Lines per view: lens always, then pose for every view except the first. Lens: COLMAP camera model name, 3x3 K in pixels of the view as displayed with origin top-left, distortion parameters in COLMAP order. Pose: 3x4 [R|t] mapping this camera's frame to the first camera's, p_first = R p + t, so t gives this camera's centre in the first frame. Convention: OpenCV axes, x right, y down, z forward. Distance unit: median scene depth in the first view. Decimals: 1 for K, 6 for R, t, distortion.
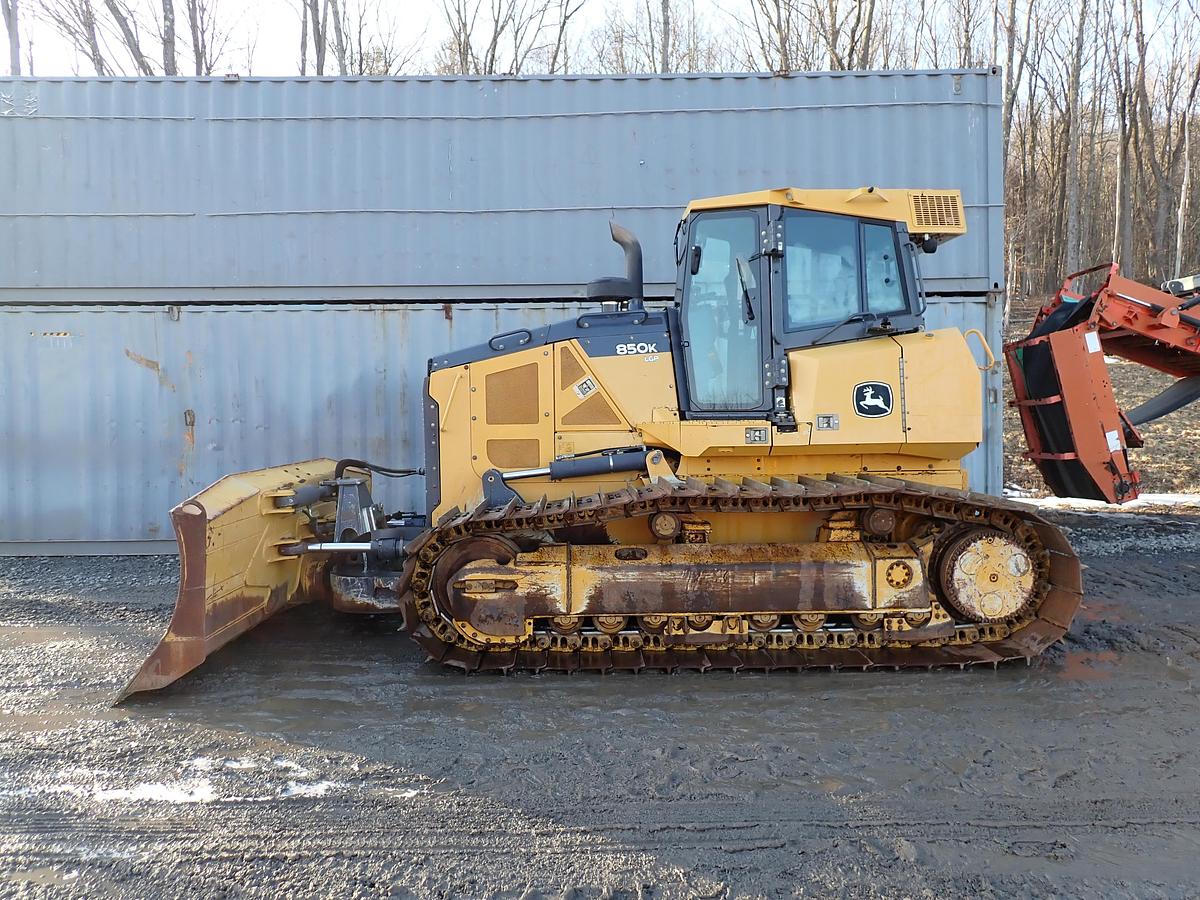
lens RADIAL K [[888.0, 0, 600.0], [0, 888.0, 450.0], [0, 0, 1]] dist [0.003806, -0.008861]
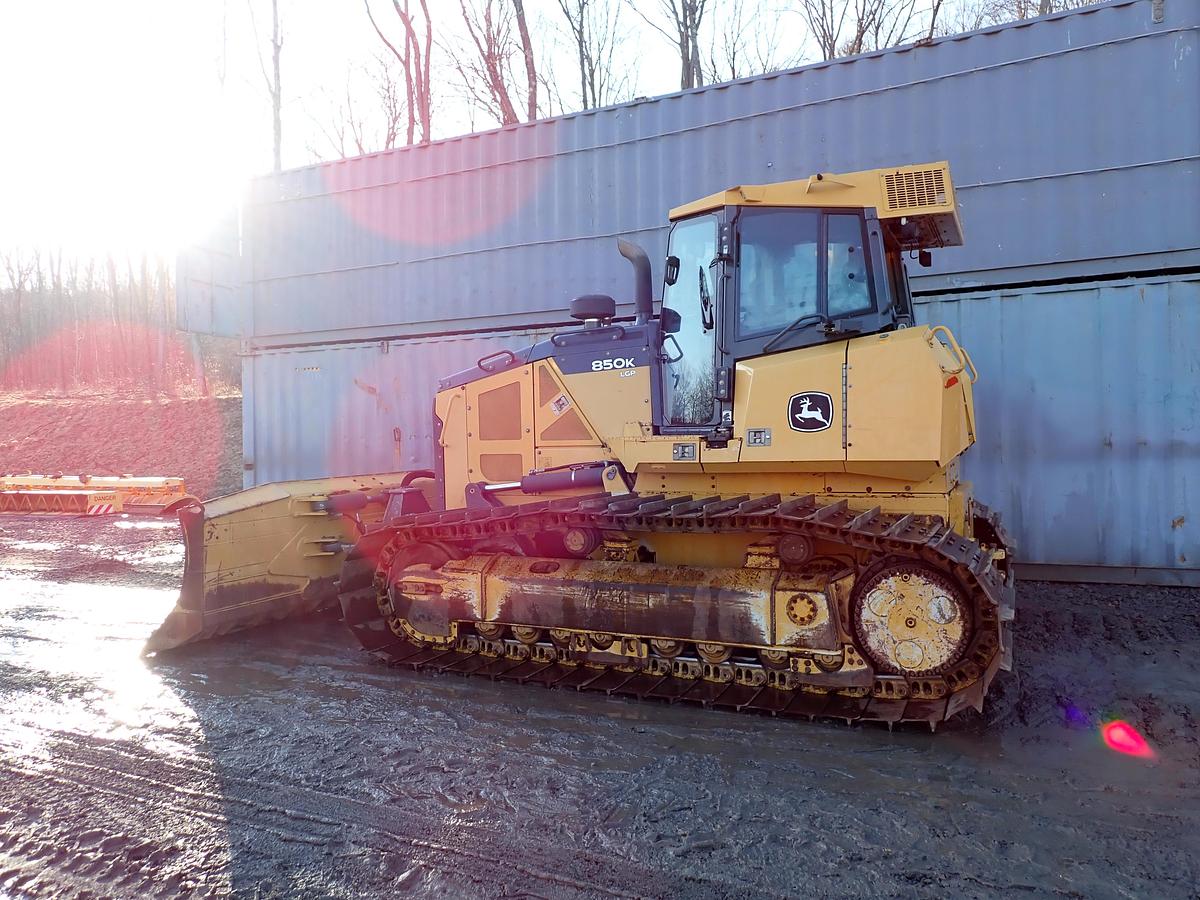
lens RADIAL K [[888.0, 0, 600.0], [0, 888.0, 450.0], [0, 0, 1]] dist [0.003806, -0.008861]
pose [[0.893119, 0.002621, -0.449813, 0.520413], [-0.009181, 0.999881, -0.012404, -0.005346], [0.449727, 0.015208, 0.893037, 0.109336]]
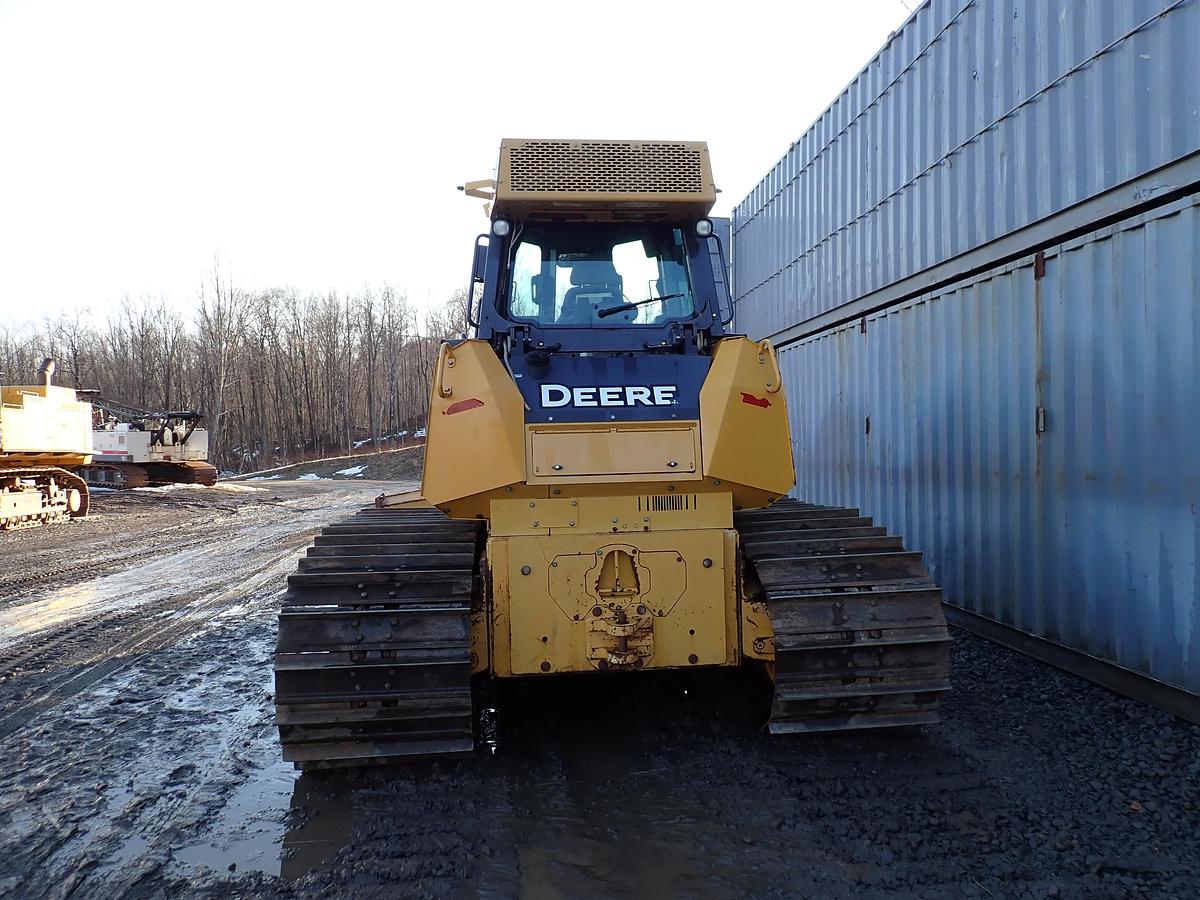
lens RADIAL K [[884.9, 0, 599.6], [0, 884.9, 449.1], [0, 0, 1]] dist [0.005305, -0.007584]
pose [[0.079751, 0.019548, -0.996623, 1.180905], [-0.024186, 0.999551, 0.017670, -0.065378], [0.996521, 0.022695, 0.080188, 1.092355]]
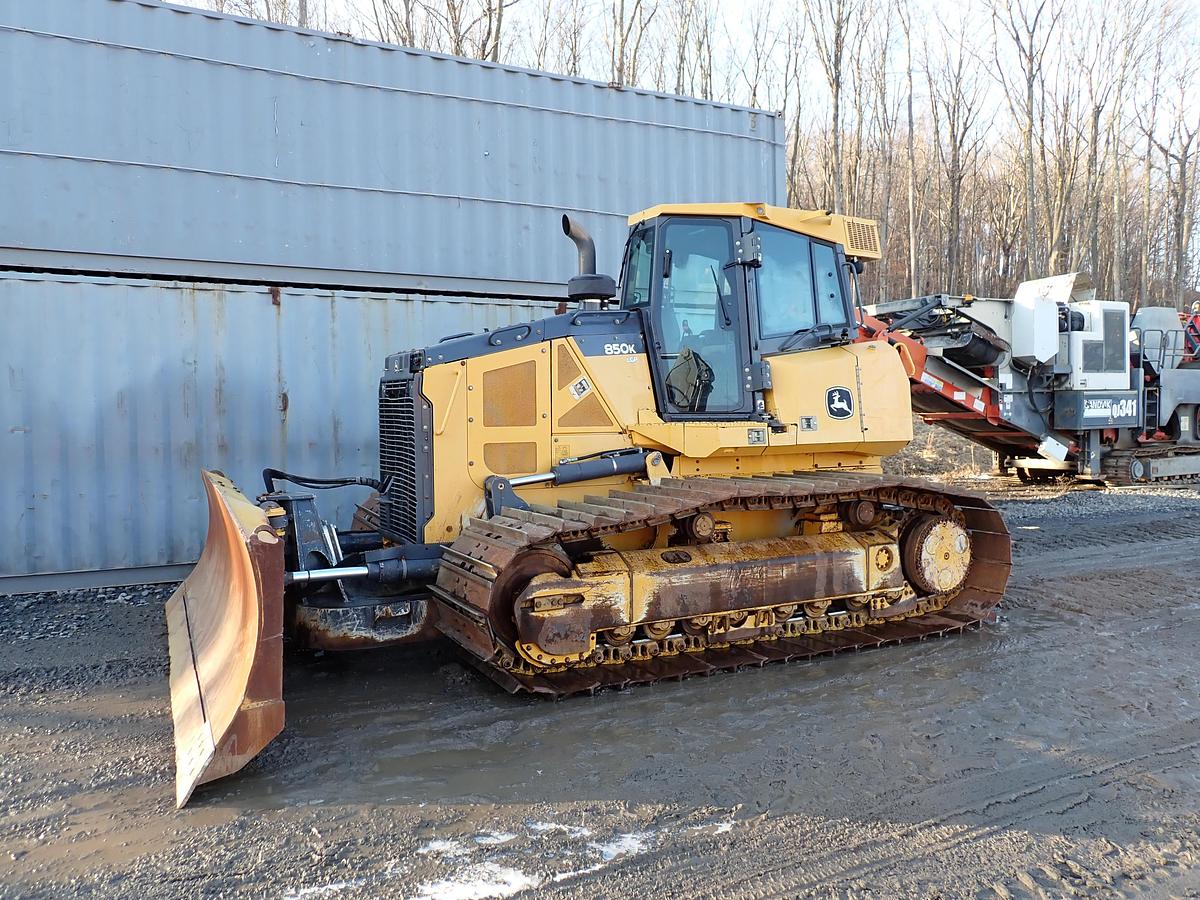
lens RADIAL K [[888.0, 0, 600.0], [0, 888.0, 450.0], [0, 0, 1]] dist [0.003806, -0.008861]
pose [[0.895020, -0.014876, 0.445777, -0.454524], [0.015537, 0.999877, 0.002173, -0.005261], [-0.445755, 0.004981, 0.895141, 0.142880]]
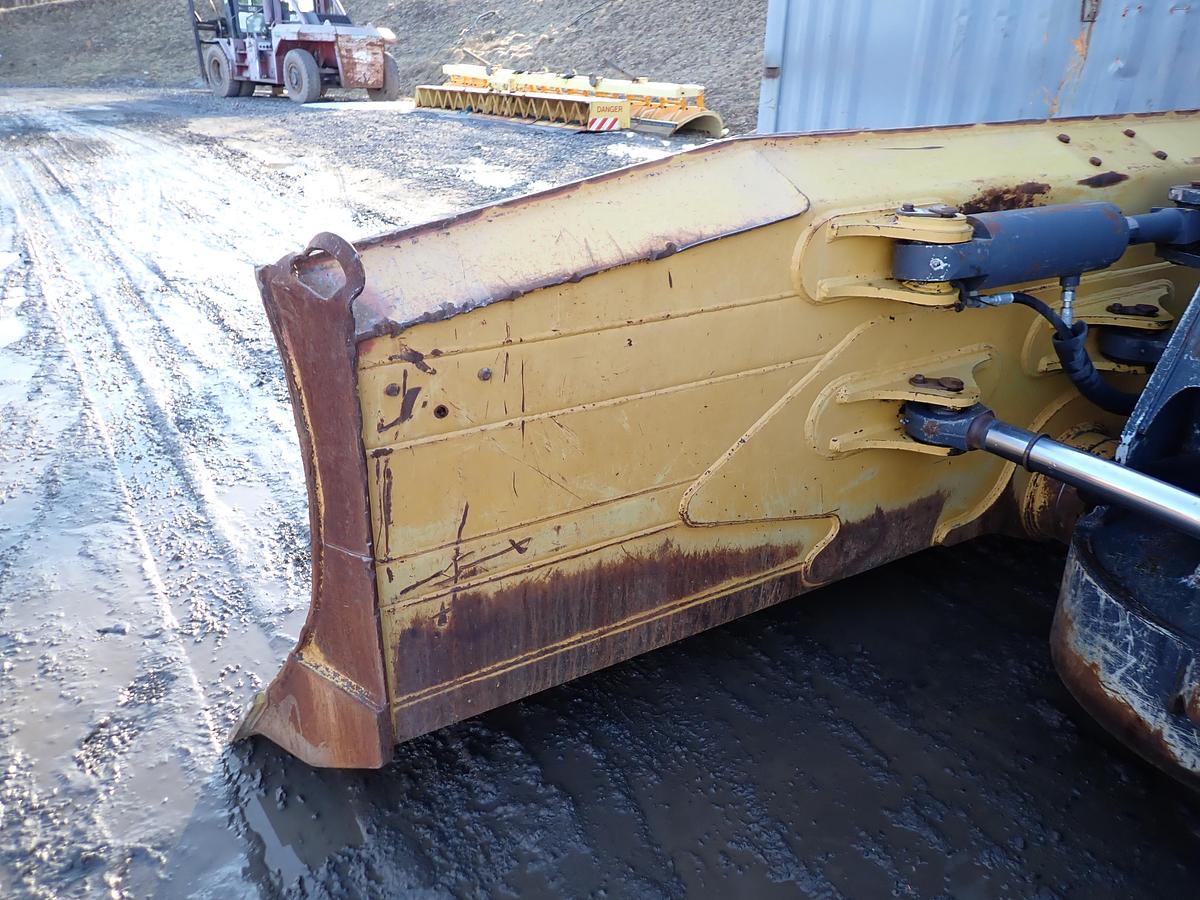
lens RADIAL K [[884.5, 0, 600.0], [0, 884.5, 450.0], [0, 0, 1]] dist [0.008834, 0.012829]
pose [[0.493883, 0.377549, -0.783286, -0.173115], [-0.052307, 0.912085, 0.406651, 0.006174], [0.867954, -0.159866, 0.470211, 0.787803]]
